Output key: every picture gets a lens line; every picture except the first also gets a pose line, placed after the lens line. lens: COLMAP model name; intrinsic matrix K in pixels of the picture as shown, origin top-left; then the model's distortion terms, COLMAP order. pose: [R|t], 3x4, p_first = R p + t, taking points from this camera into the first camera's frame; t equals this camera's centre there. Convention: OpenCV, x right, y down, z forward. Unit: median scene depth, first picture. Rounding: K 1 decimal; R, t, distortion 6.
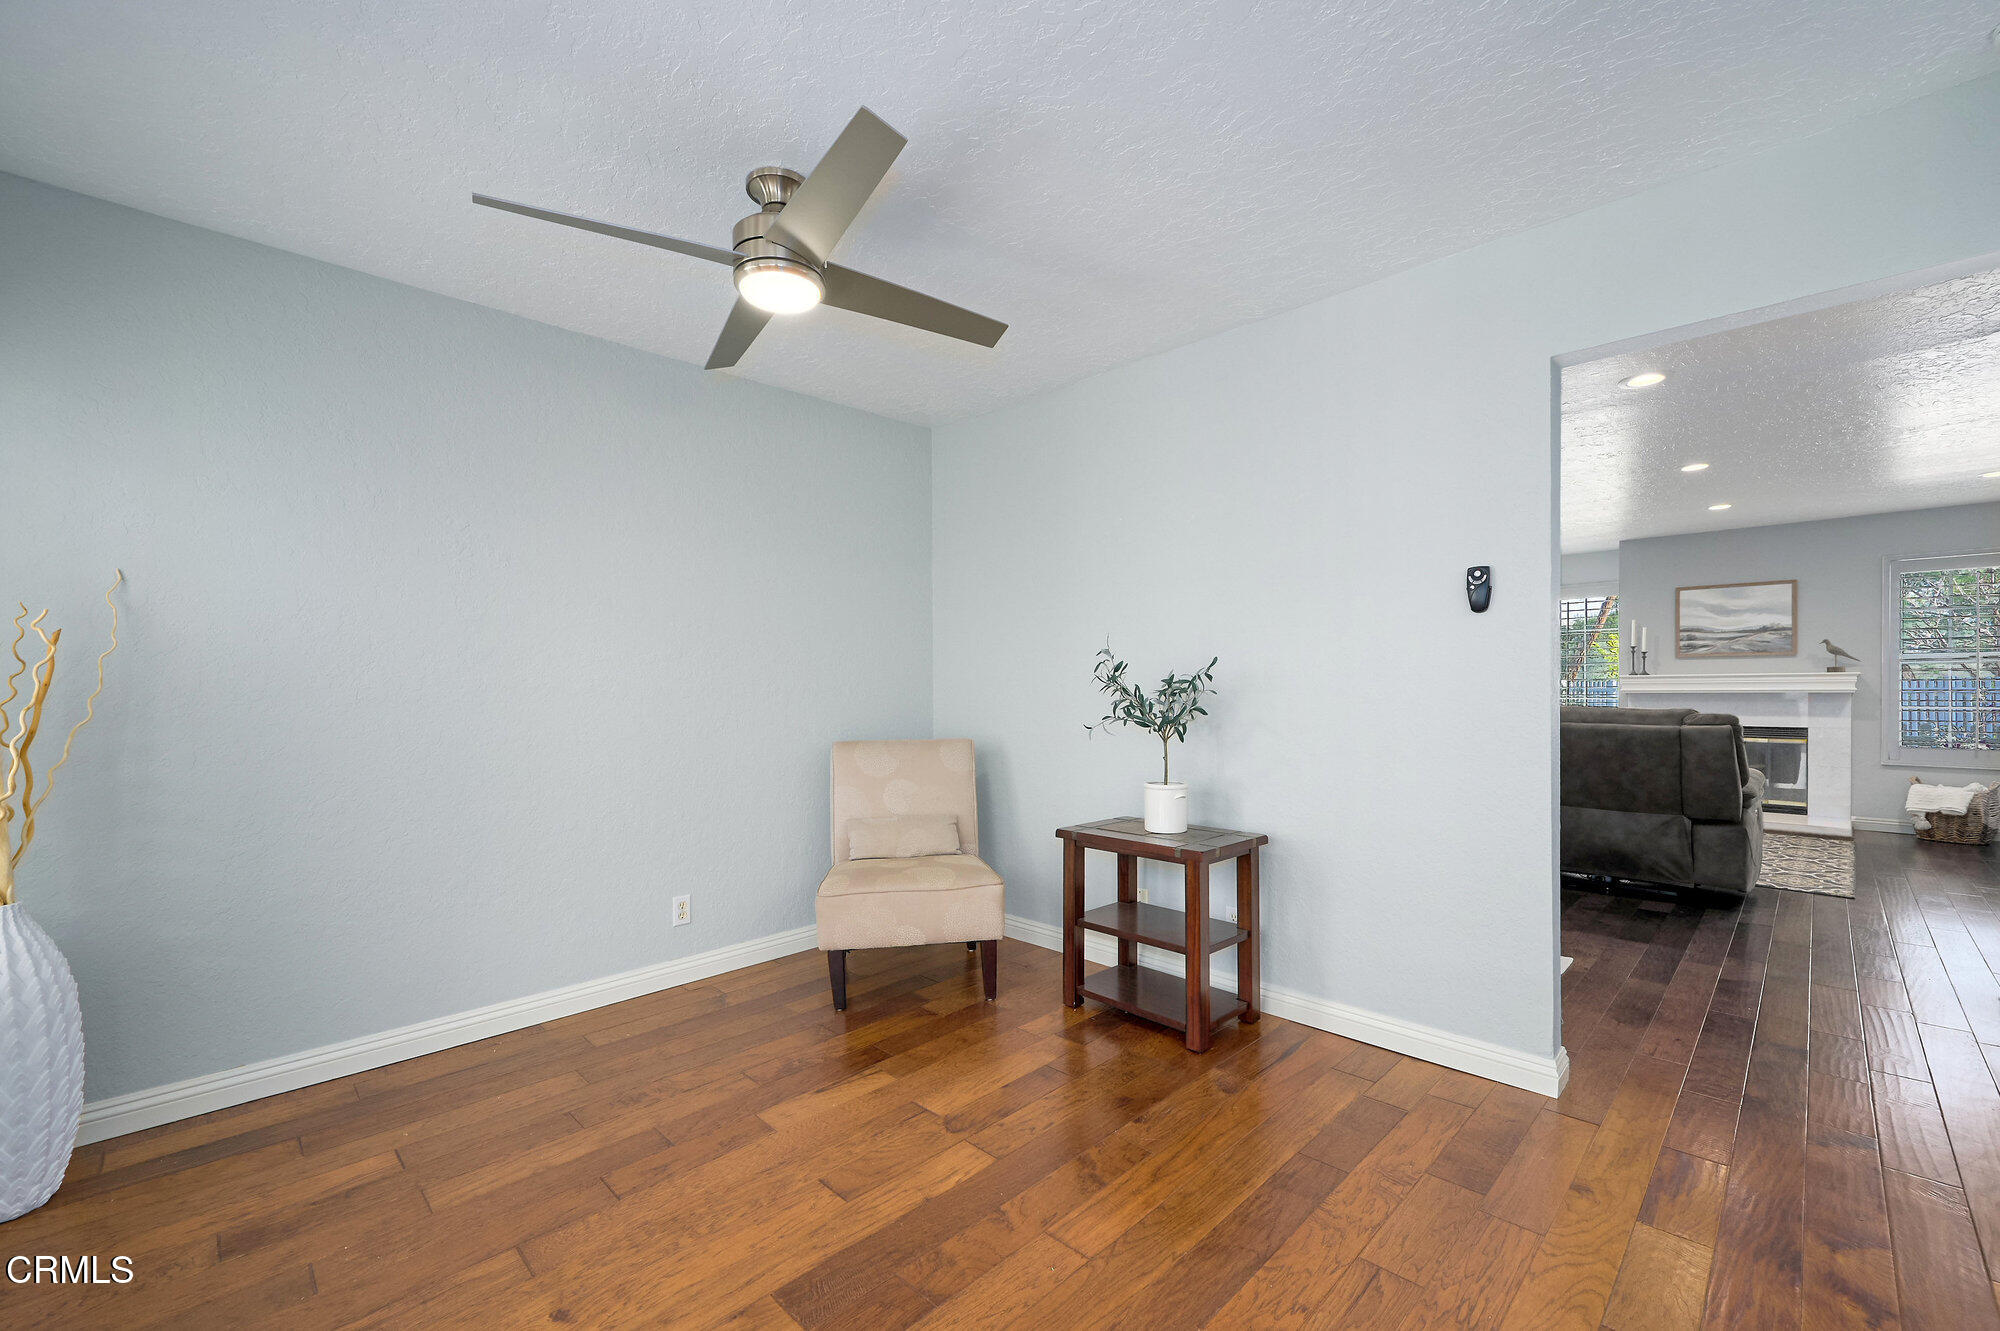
lens RADIAL K [[811.9, 0, 1011.8], [0, 811.9, 694.3], [0, 0, 1]] dist [-0.000051, -0.000491]
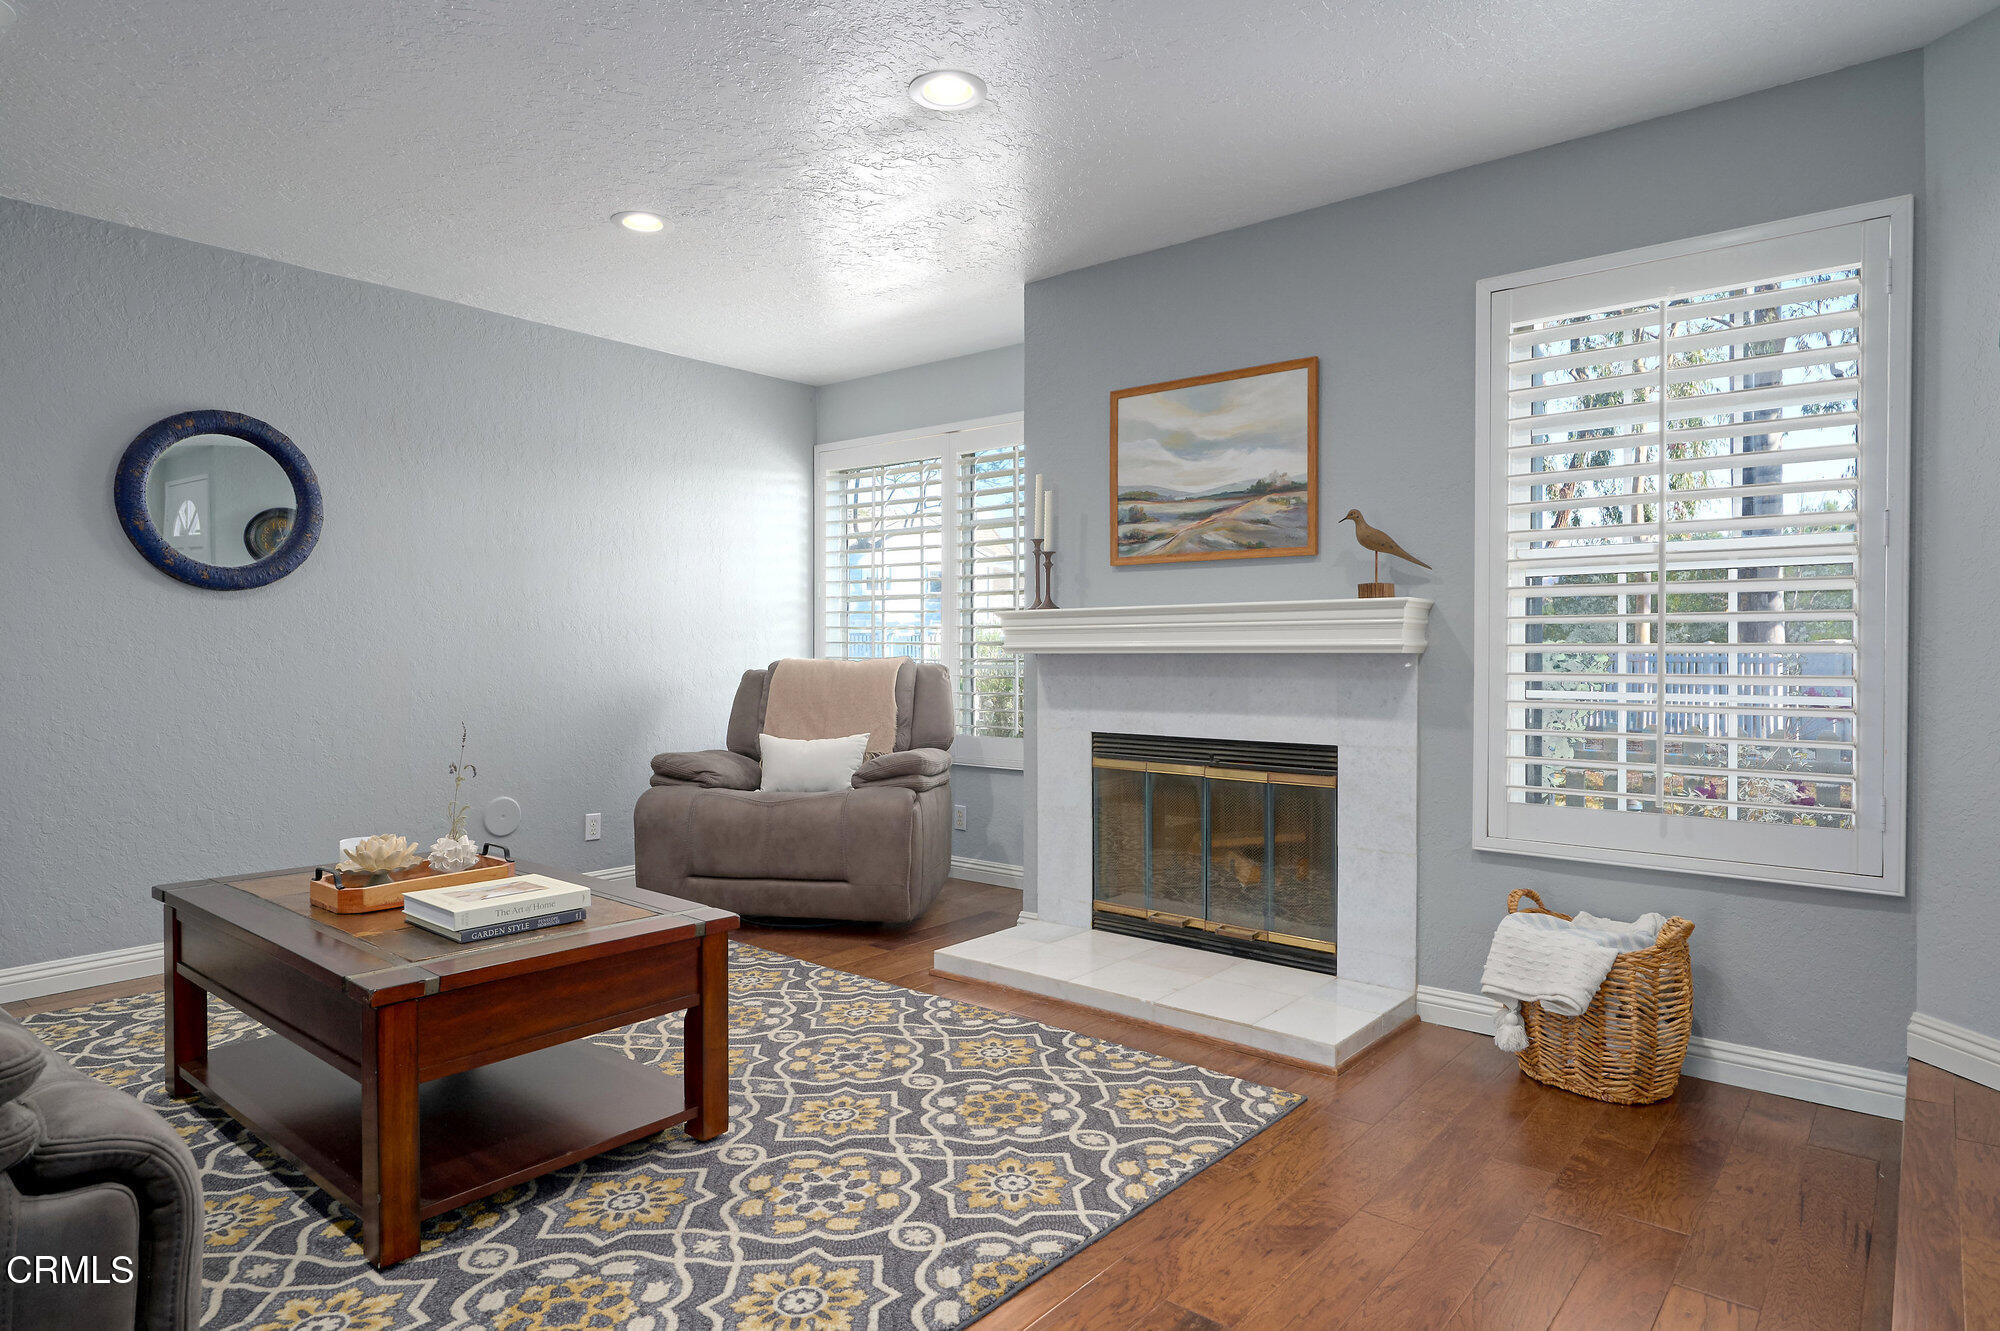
lens RADIAL K [[1147.2, 0, 980.2], [0, 1147.2, 666.2], [0, 0, 1]] dist [0.002332, 0.000120]
pose [[0.996890, 0.003982, 0.078700, 0.773098], [-0.004502, 0.999969, 0.006430, 0.001157], [-0.078672, -0.006765, 0.996878, 0.478788]]
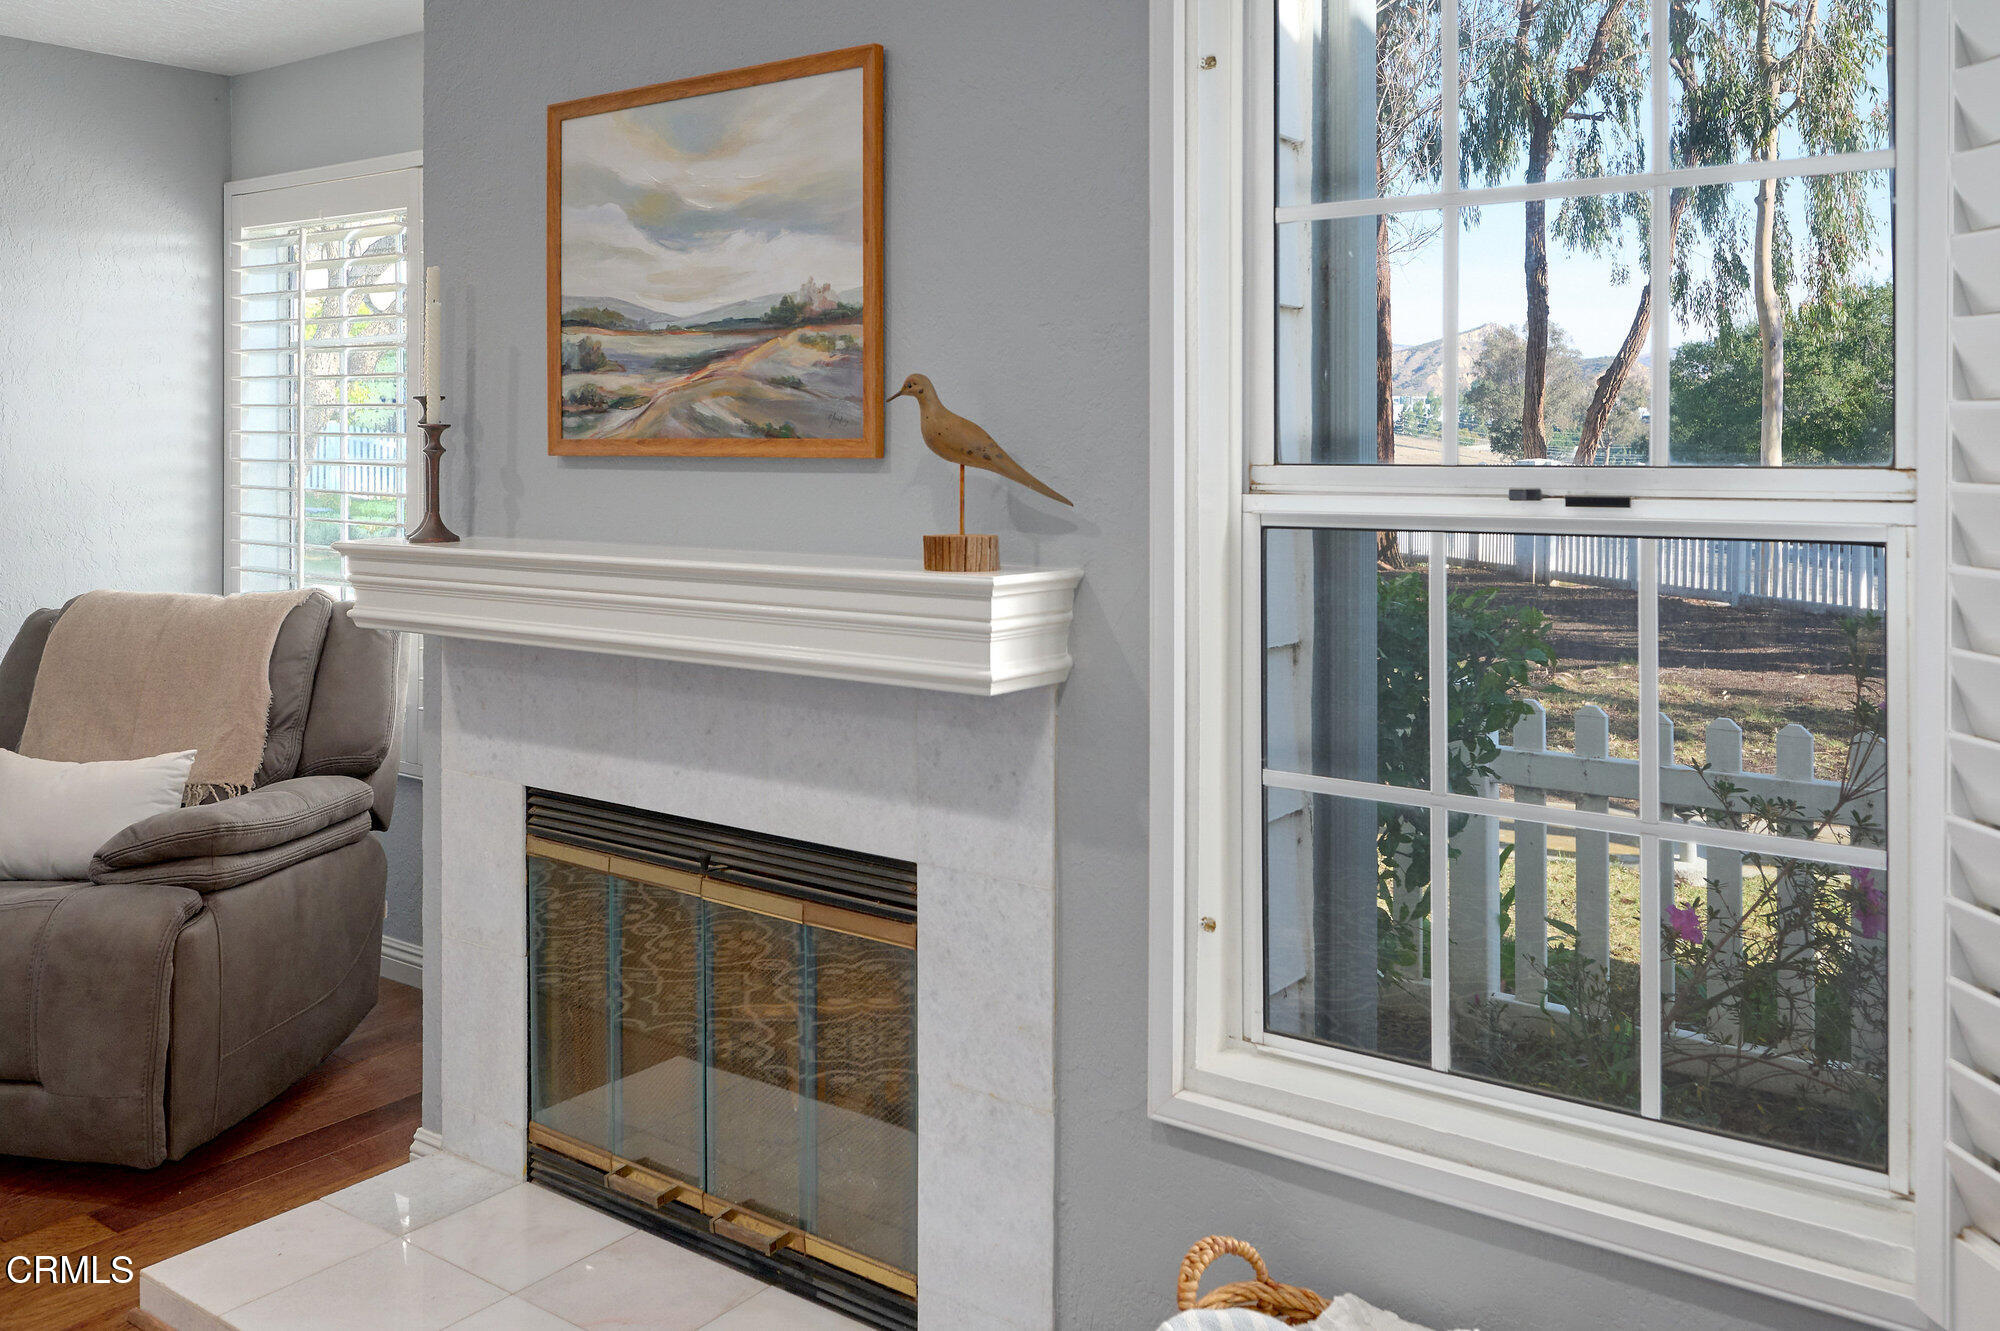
lens RADIAL K [[1670.9, 0, 1008.8], [0, 1670.9, 456.5], [0, 0, 1]] dist [-0.005511, 0.025526]
pose [[0.989111, 0.006479, 0.147032, 0.947565], [-0.005773, 0.999970, -0.005229, -0.047457], [-0.147061, 0.004324, 0.989118, 0.630299]]
